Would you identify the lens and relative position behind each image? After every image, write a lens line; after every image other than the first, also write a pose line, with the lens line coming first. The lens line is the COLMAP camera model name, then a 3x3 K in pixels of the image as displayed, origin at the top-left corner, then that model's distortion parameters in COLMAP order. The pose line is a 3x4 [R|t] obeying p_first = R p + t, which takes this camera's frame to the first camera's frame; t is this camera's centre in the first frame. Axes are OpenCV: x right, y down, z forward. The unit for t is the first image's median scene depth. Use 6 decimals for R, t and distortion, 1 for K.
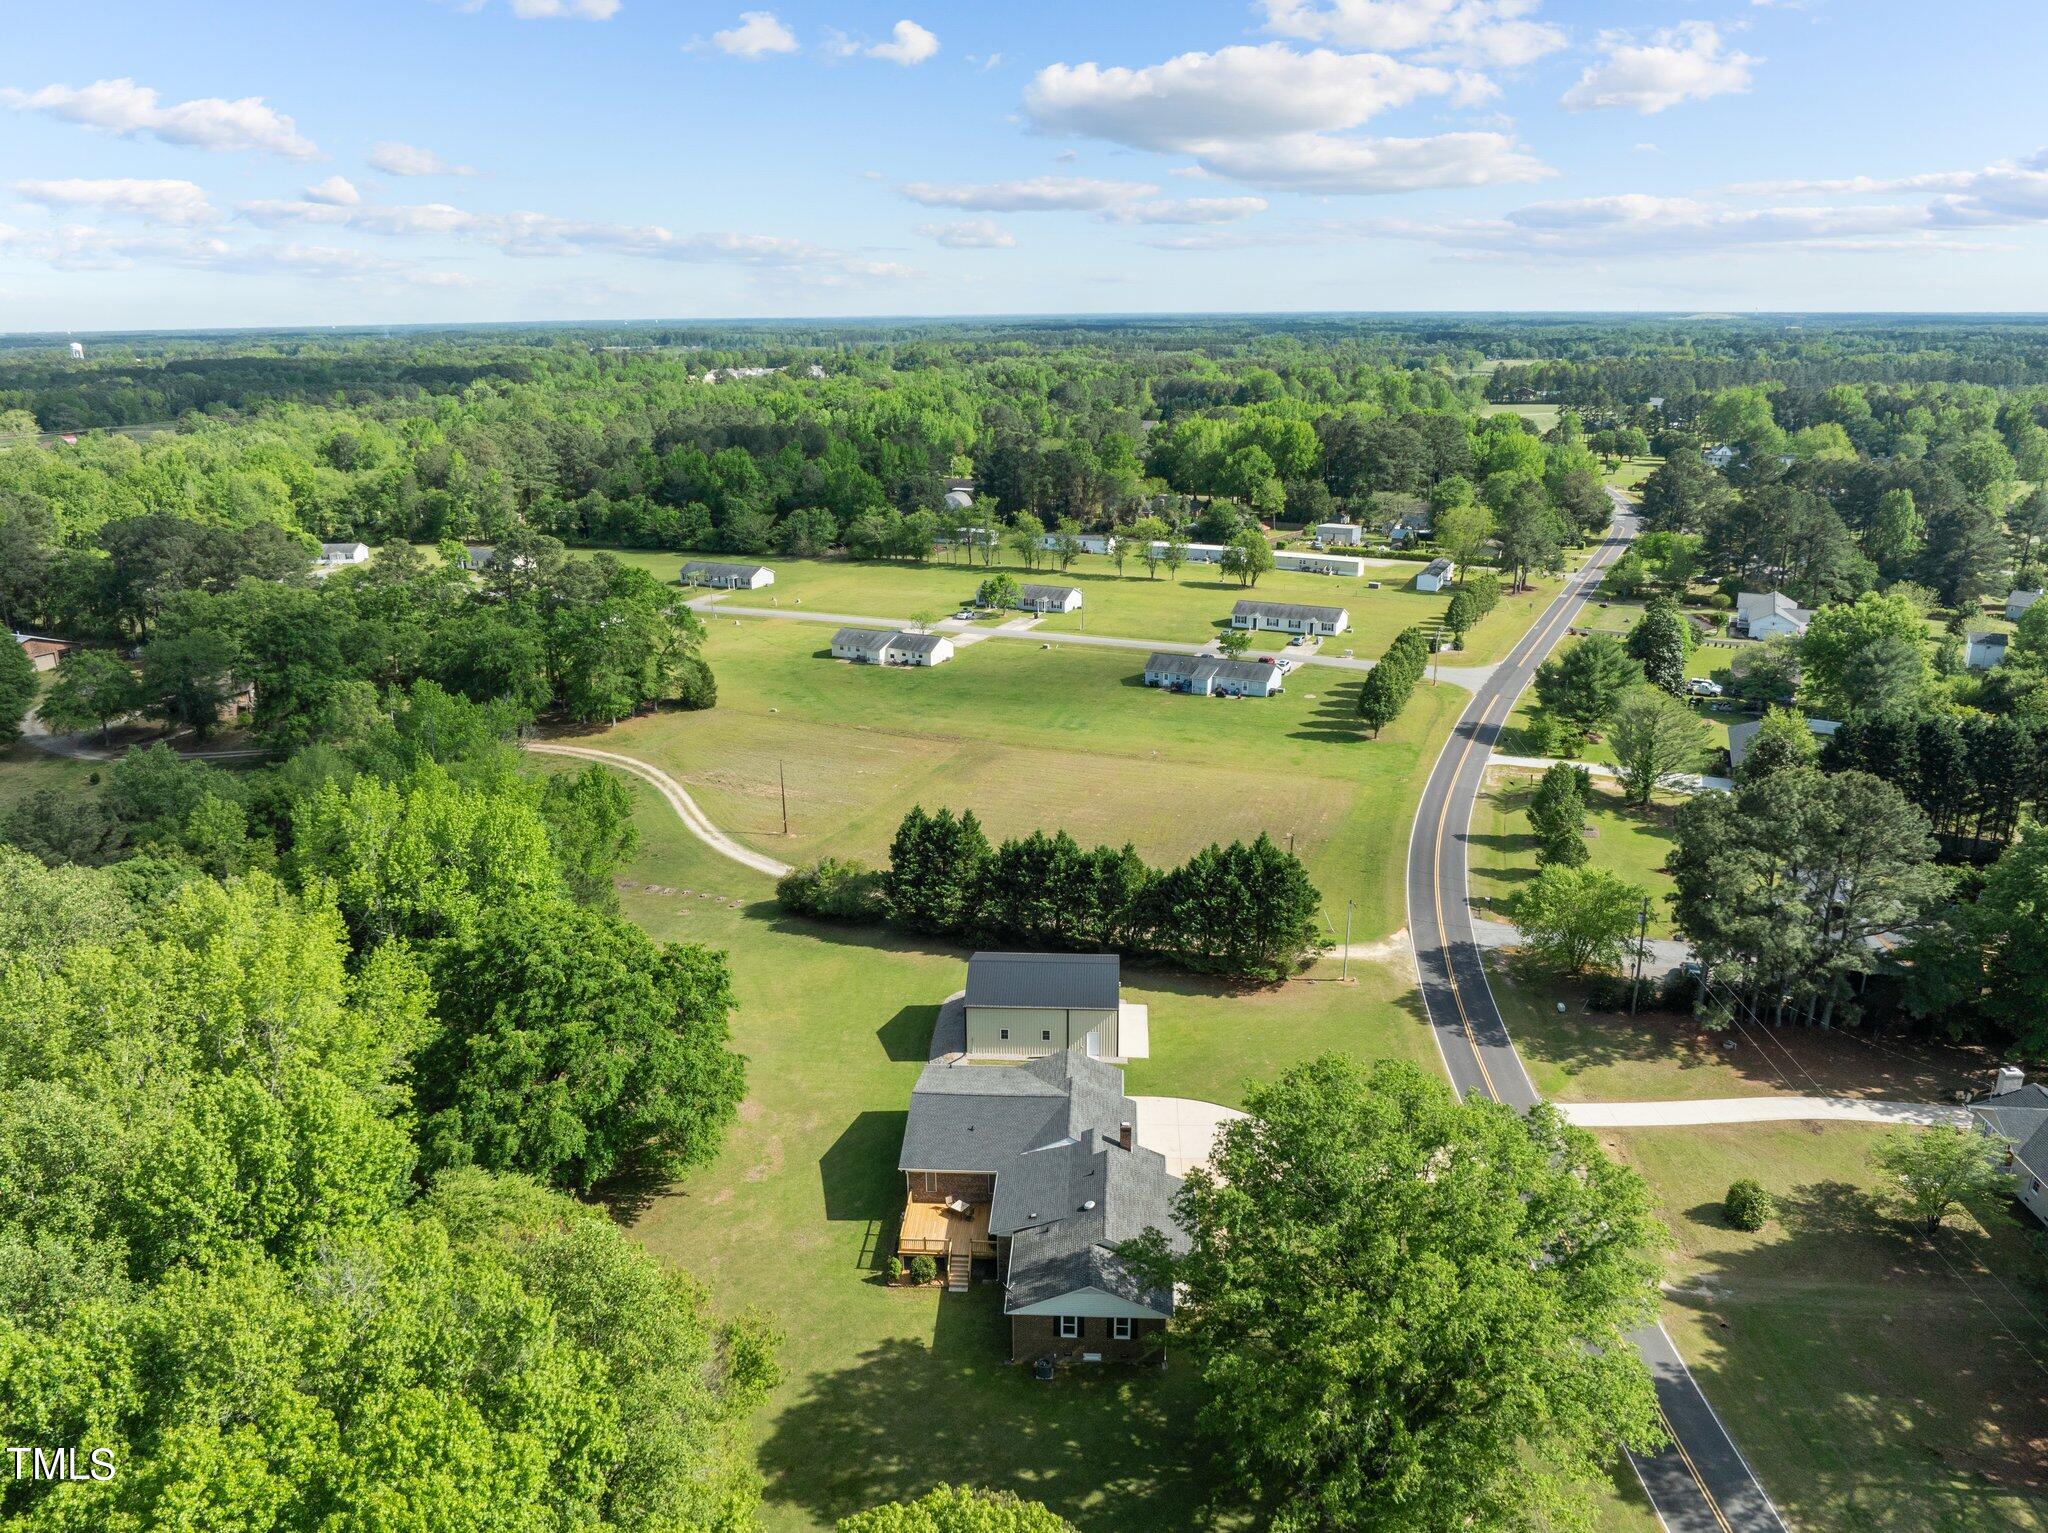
lens RADIAL K [[1443.2, 0, 1023.9], [0, 1443.2, 763.8], [0, 0, 1]] dist [-0.037603, 0.000276]
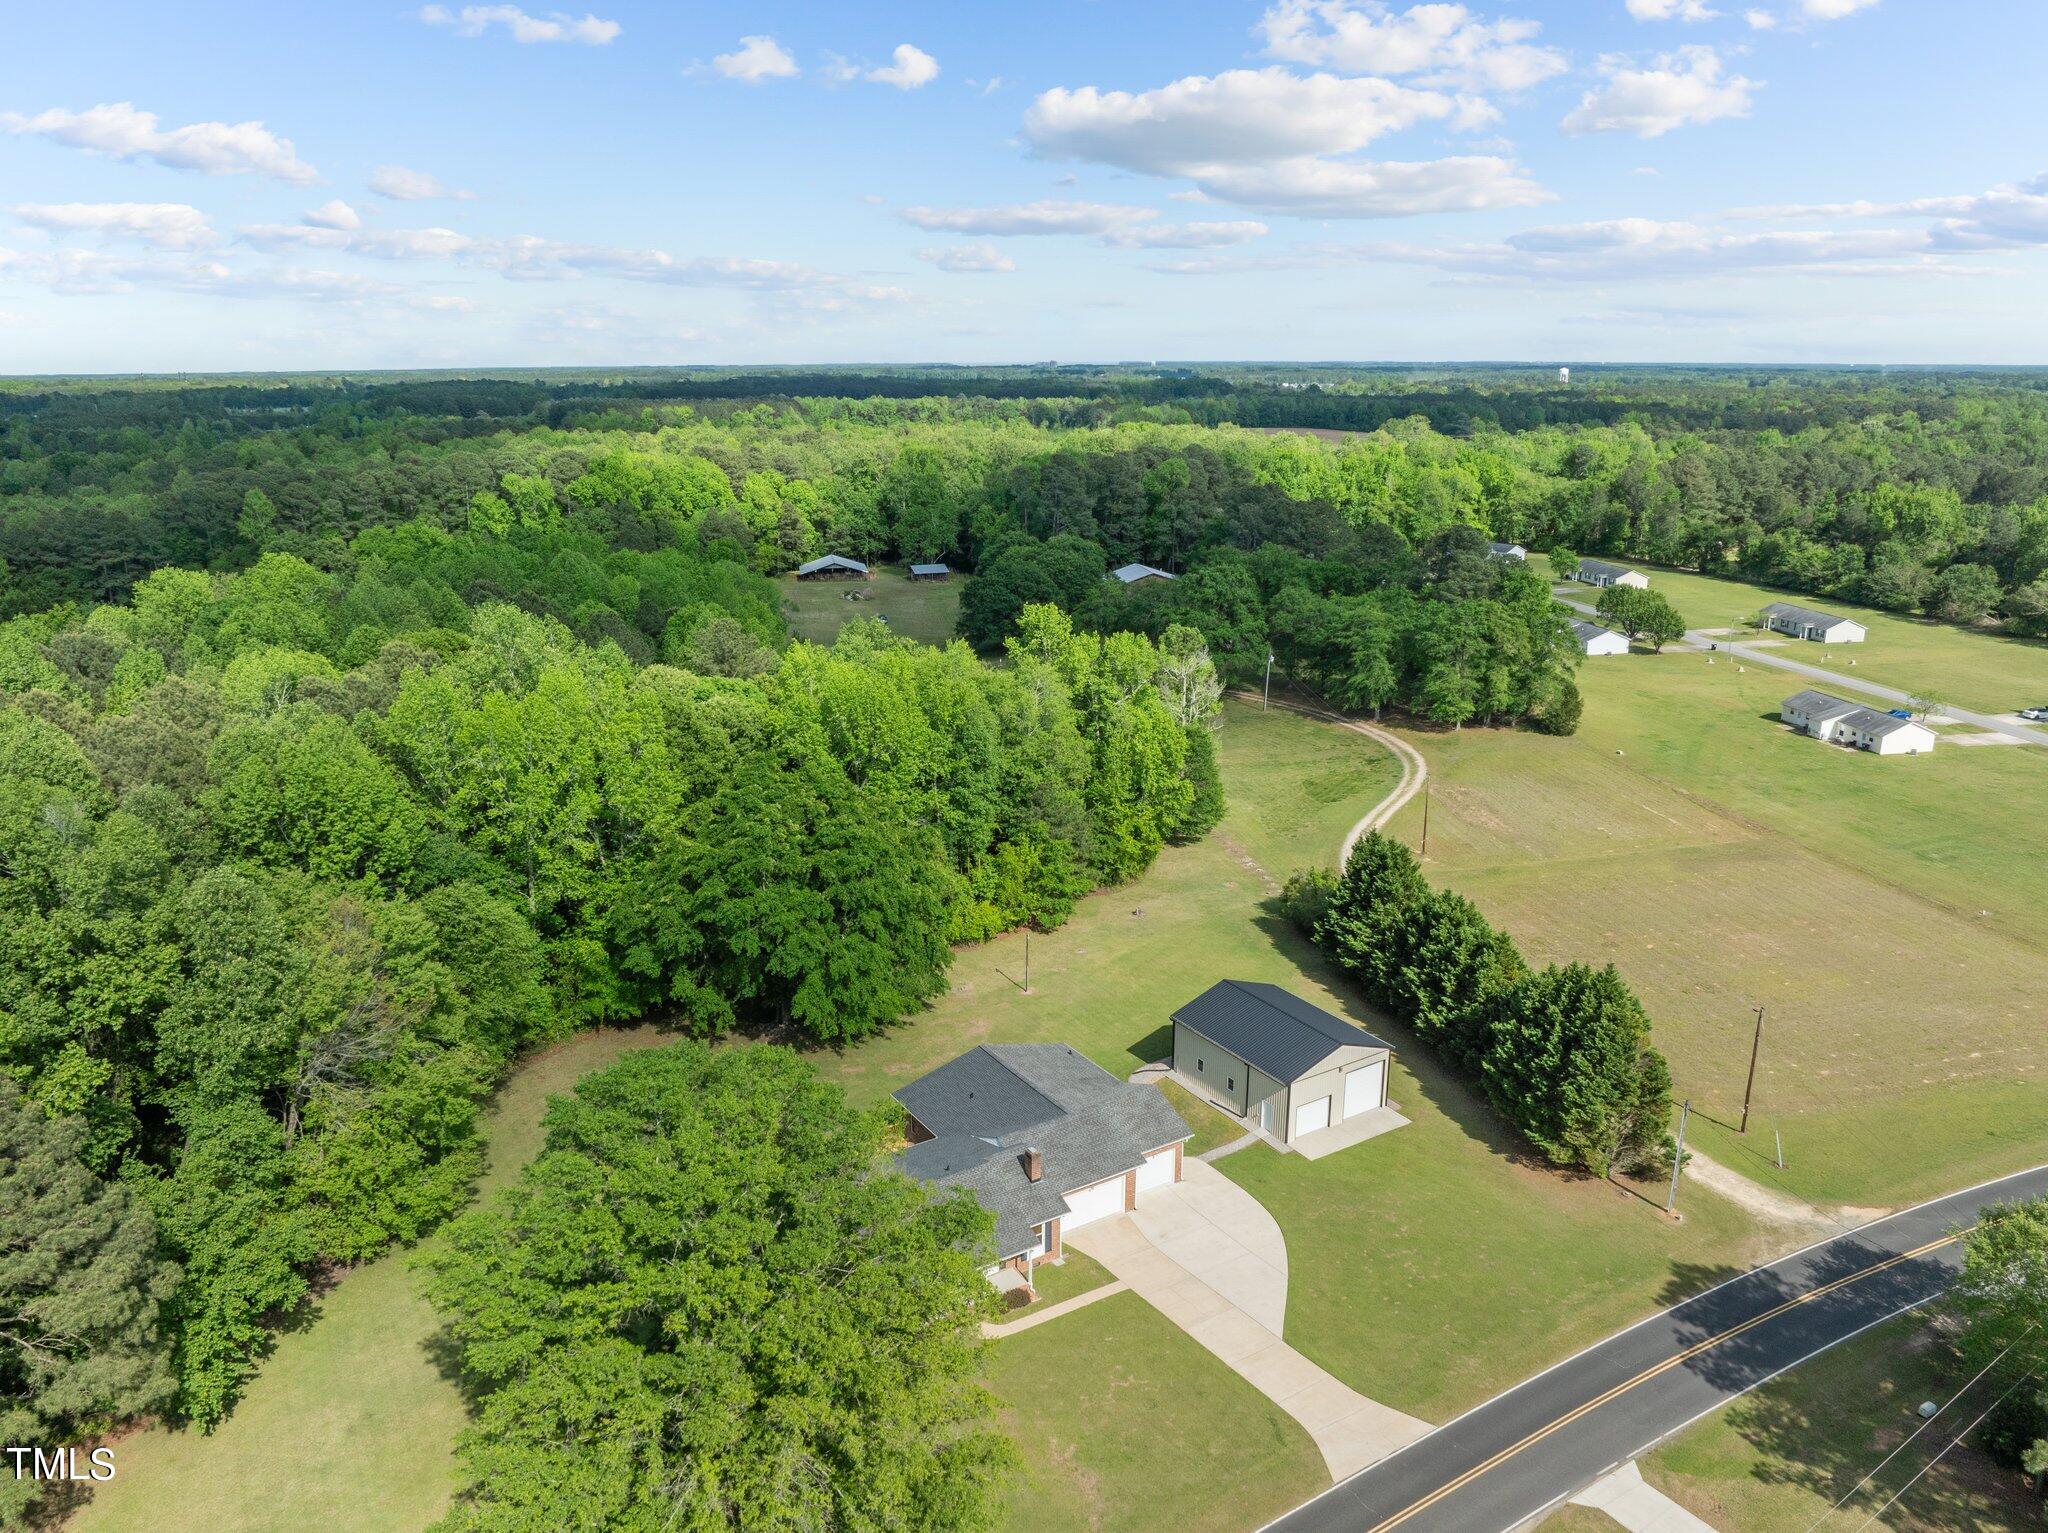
lens RADIAL K [[1443.2, 0, 1025.6], [0, 1443.2, 762.1], [0, 0, 1]] dist [-0.037603, 0.000276]
pose [[0.582381, 0.225955, -0.780882, 0.230284], [-0.245894, 0.964559, 0.095716, -0.019974], [0.774834, 0.136271, 0.617302, 0.139661]]
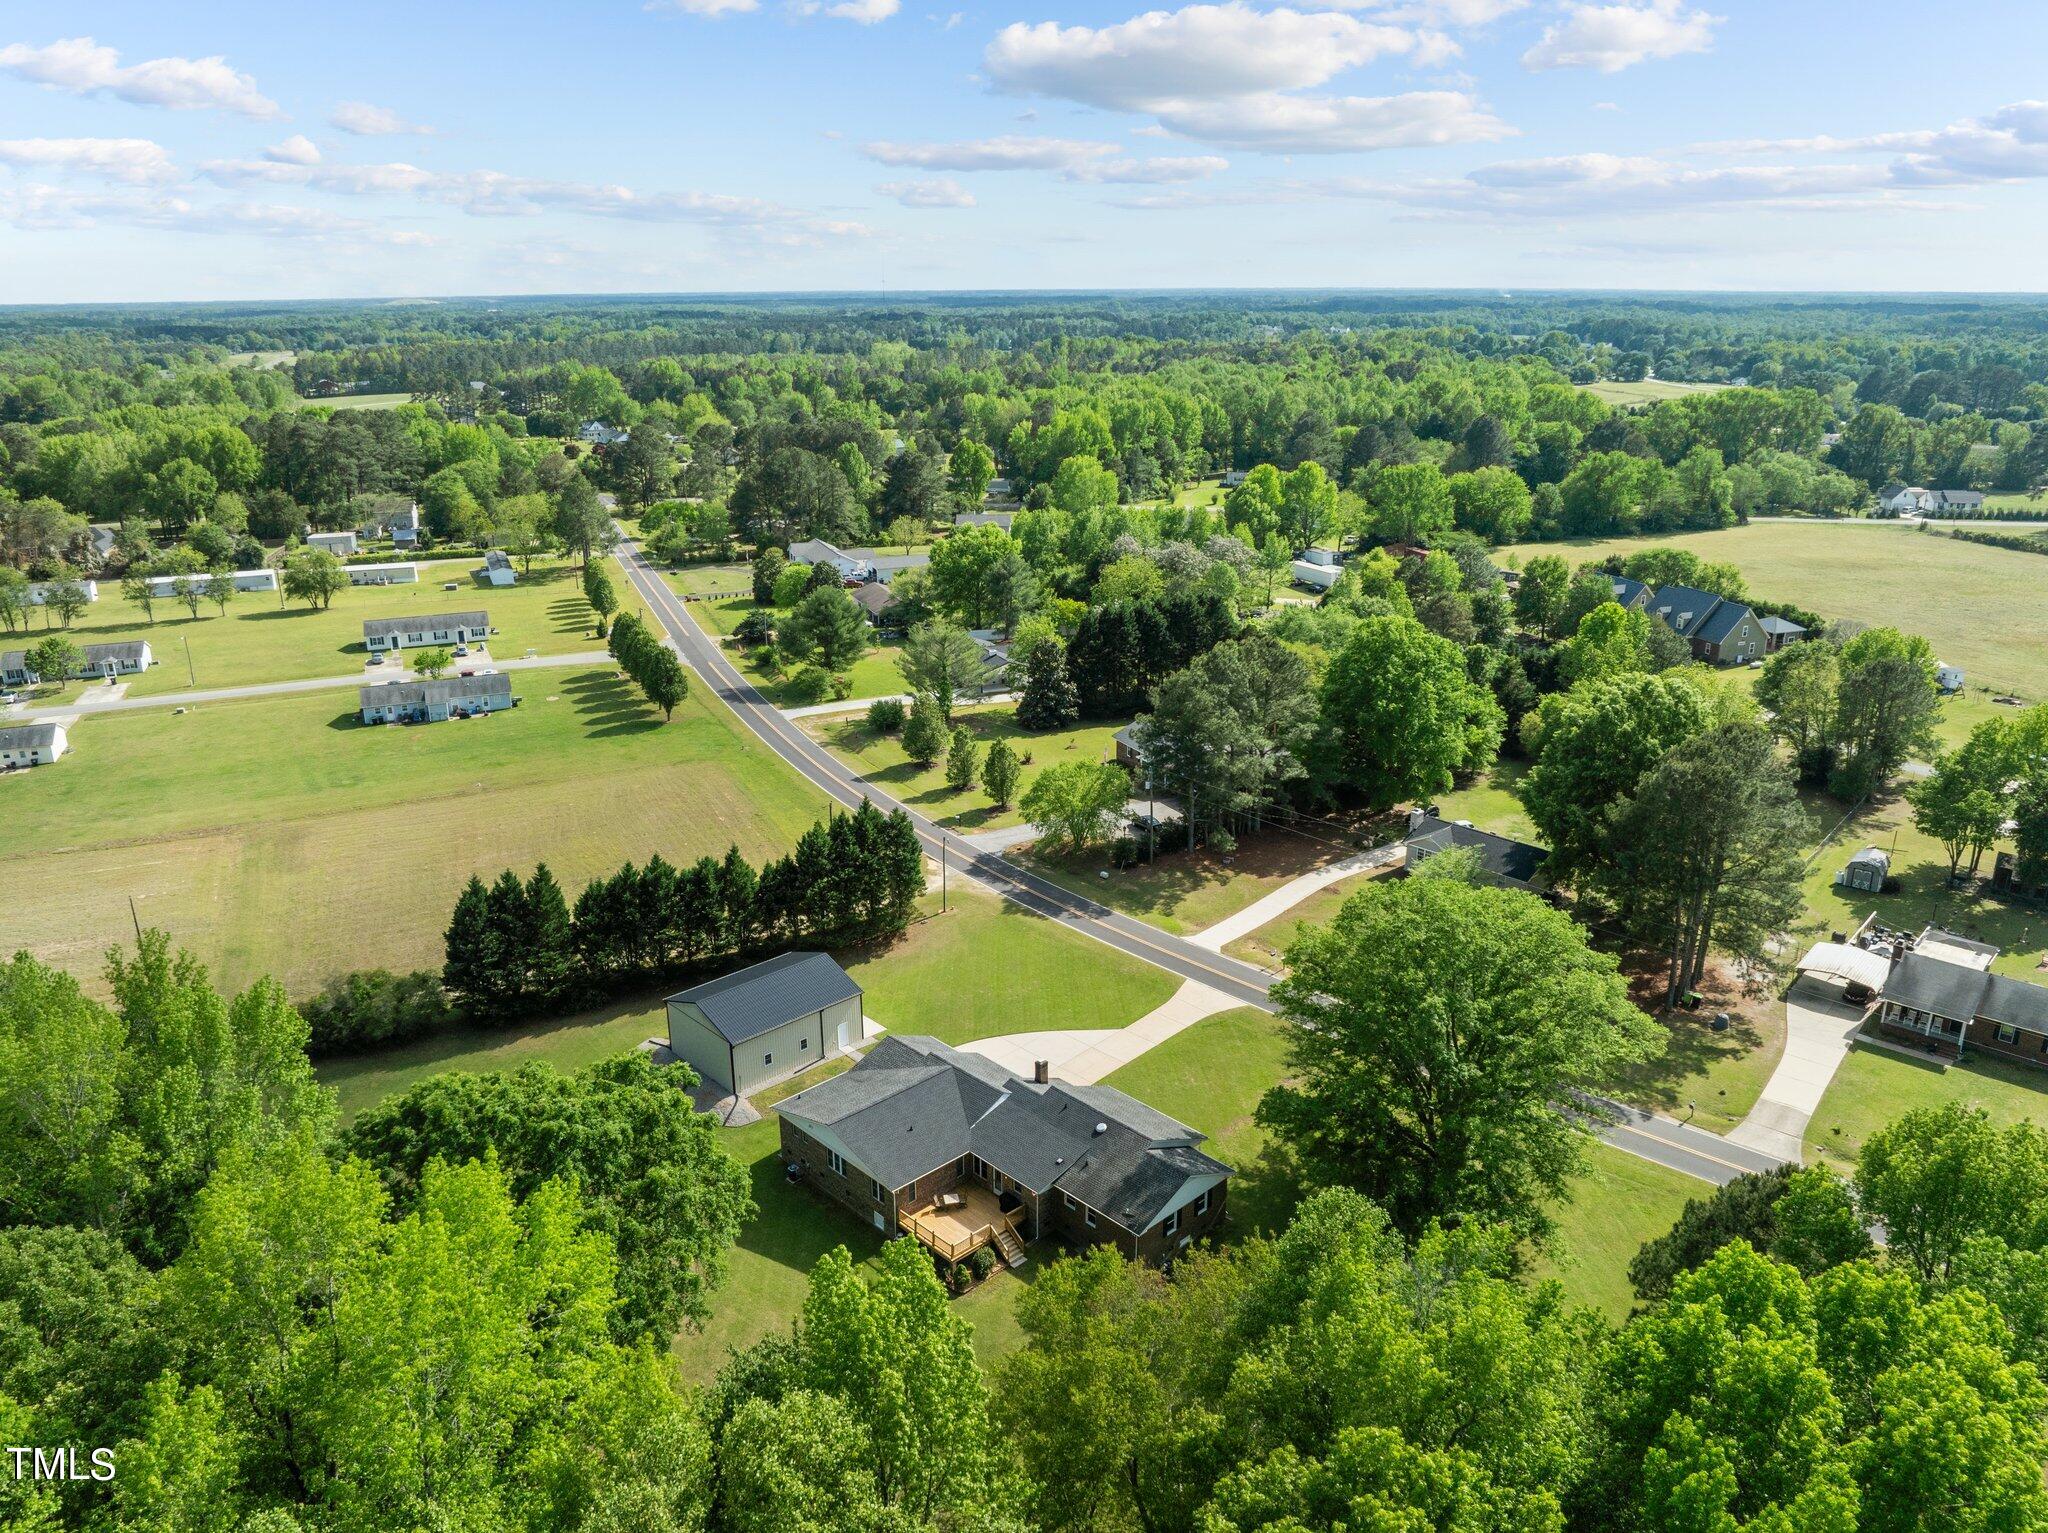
lens RADIAL K [[1443.2, 0, 1018.7], [0, 1443.2, 774.5], [0, 0, 1]] dist [-0.037603, 0.000276]
pose [[0.678571, -0.230892, 0.697302, -0.210536], [0.220028, 0.969614, 0.106943, -0.024346], [-0.700806, 0.080858, 0.708754, 0.077592]]
